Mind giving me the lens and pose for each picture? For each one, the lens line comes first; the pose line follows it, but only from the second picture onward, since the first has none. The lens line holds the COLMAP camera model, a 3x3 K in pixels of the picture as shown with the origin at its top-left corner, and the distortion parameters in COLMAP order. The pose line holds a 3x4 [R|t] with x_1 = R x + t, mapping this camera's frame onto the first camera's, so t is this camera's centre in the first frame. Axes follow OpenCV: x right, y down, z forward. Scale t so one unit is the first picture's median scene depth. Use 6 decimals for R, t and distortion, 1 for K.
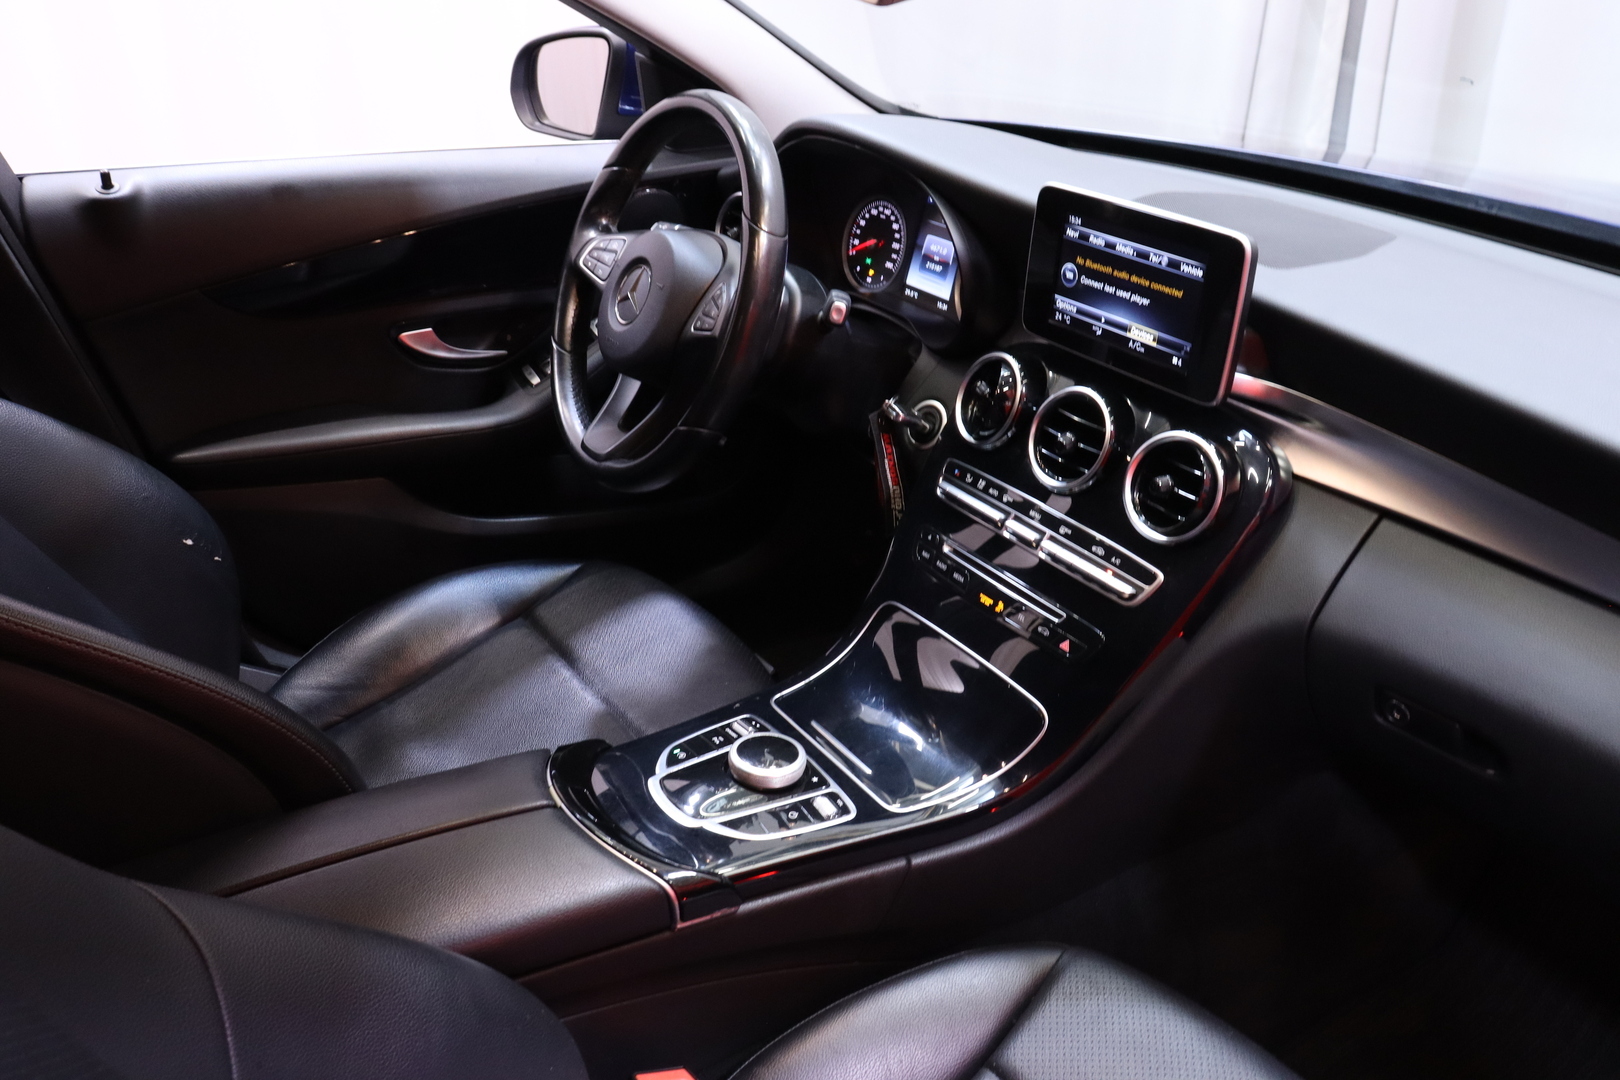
lens RADIAL K [[1316.4, 0, 810.0], [0, 1316.4, 540.0], [0, 0, 1]] dist [-0.119916, 0.008212]
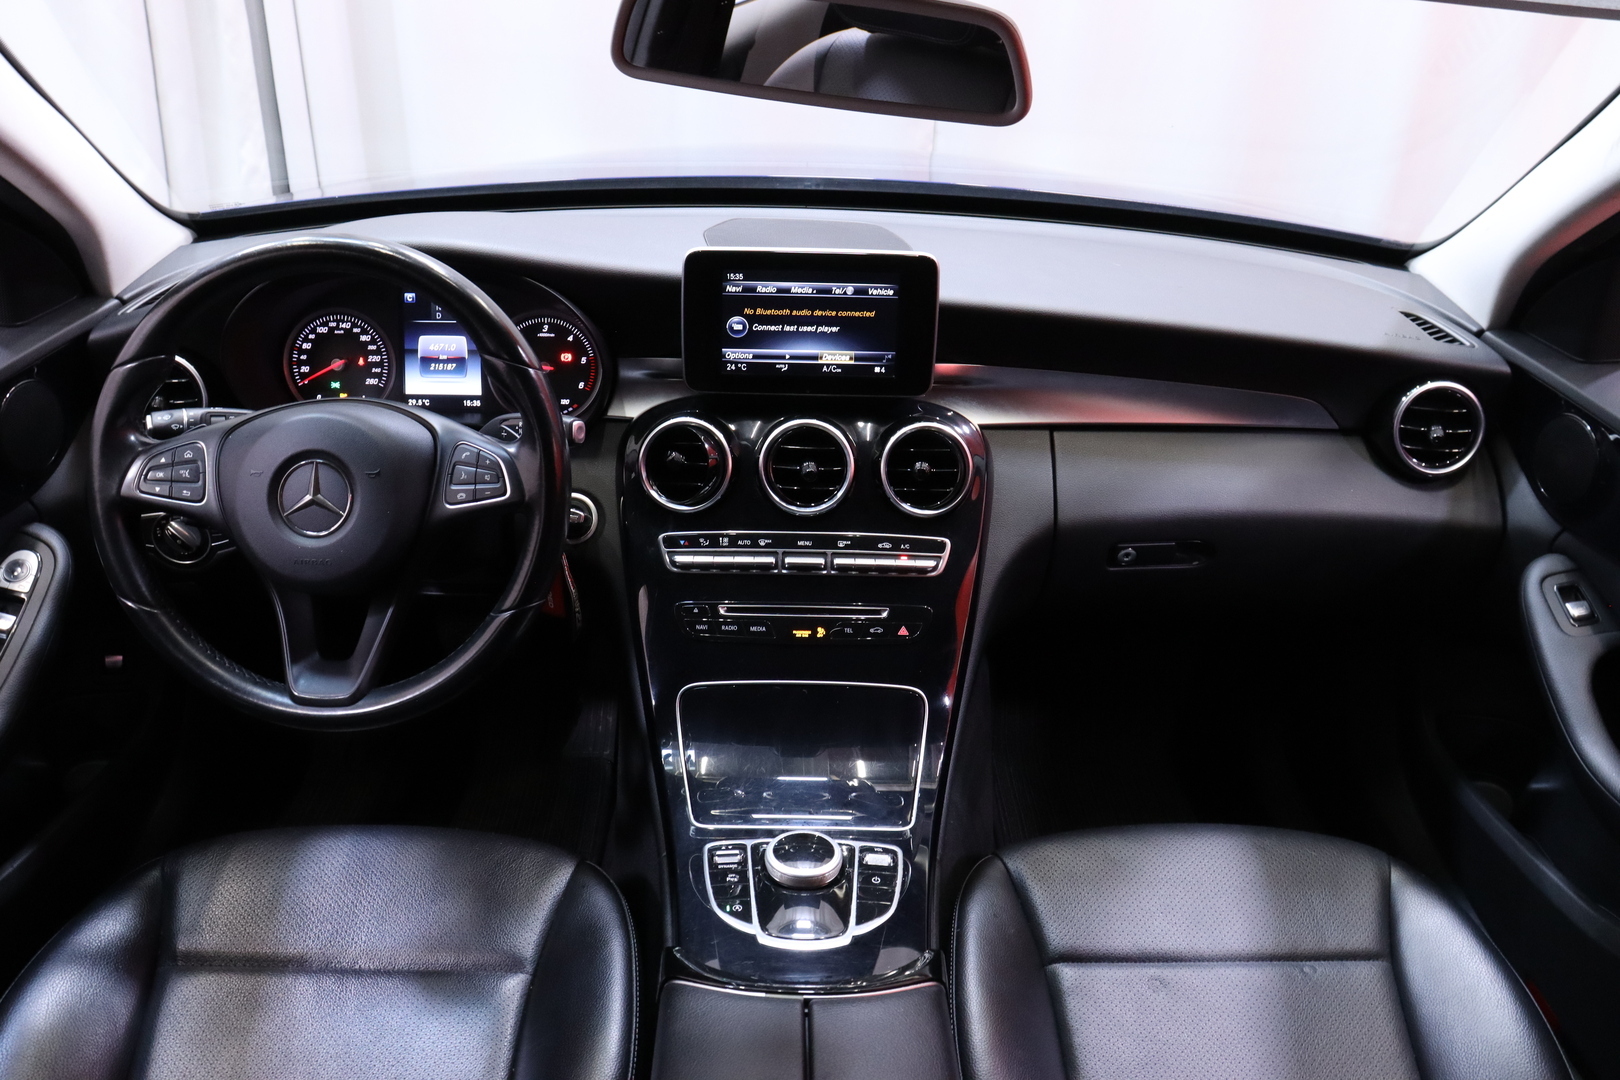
lens RADIAL K [[1316.4, 0, 810.0], [0, 1316.4, 540.0], [0, 0, 1]] dist [-0.119916, 0.008212]
pose [[0.532672, -0.378070, 0.757181, -0.660207], [0.362090, 0.910461, 0.199877, -0.241163], [-0.764952, 0.167699, 0.621873, 0.318788]]
